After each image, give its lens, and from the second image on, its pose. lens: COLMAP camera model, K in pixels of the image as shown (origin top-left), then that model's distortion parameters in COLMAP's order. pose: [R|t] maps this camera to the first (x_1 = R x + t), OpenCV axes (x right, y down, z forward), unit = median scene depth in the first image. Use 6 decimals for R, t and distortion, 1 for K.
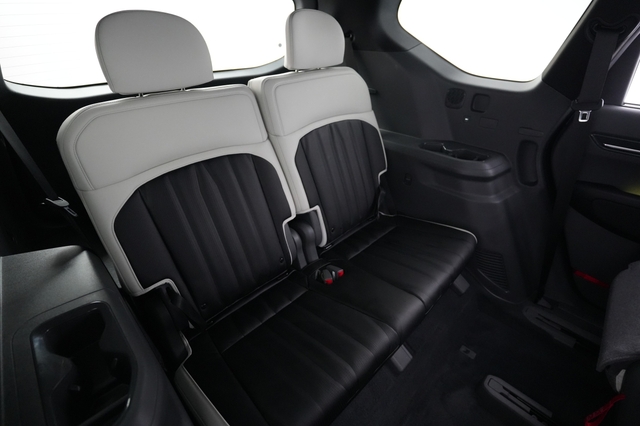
lens RADIAL K [[305.0, 0, 320.0], [0, 305.0, 213.0], [0, 0, 1]] dist [-0.002836, -0.000403]
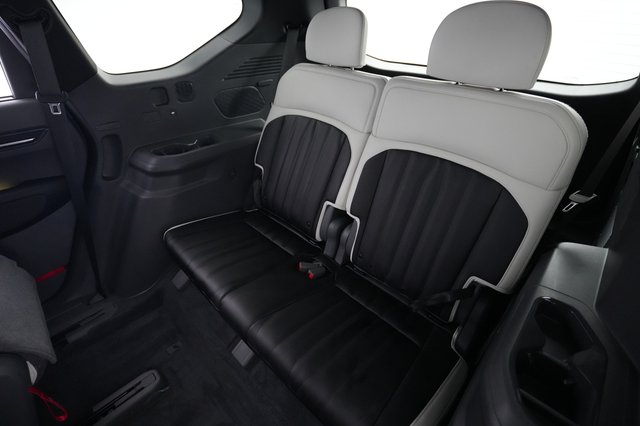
lens RADIAL K [[298.3, 0, 320.0], [0, 298.3, 213.0], [0, 0, 1]] dist [0.002182, 0.000307]
pose [[0.023856, 0.563508, -0.825766, 0.806113], [-0.547089, 0.698699, 0.460992, -0.433350], [0.836734, 0.440770, 0.324958, 0.668509]]
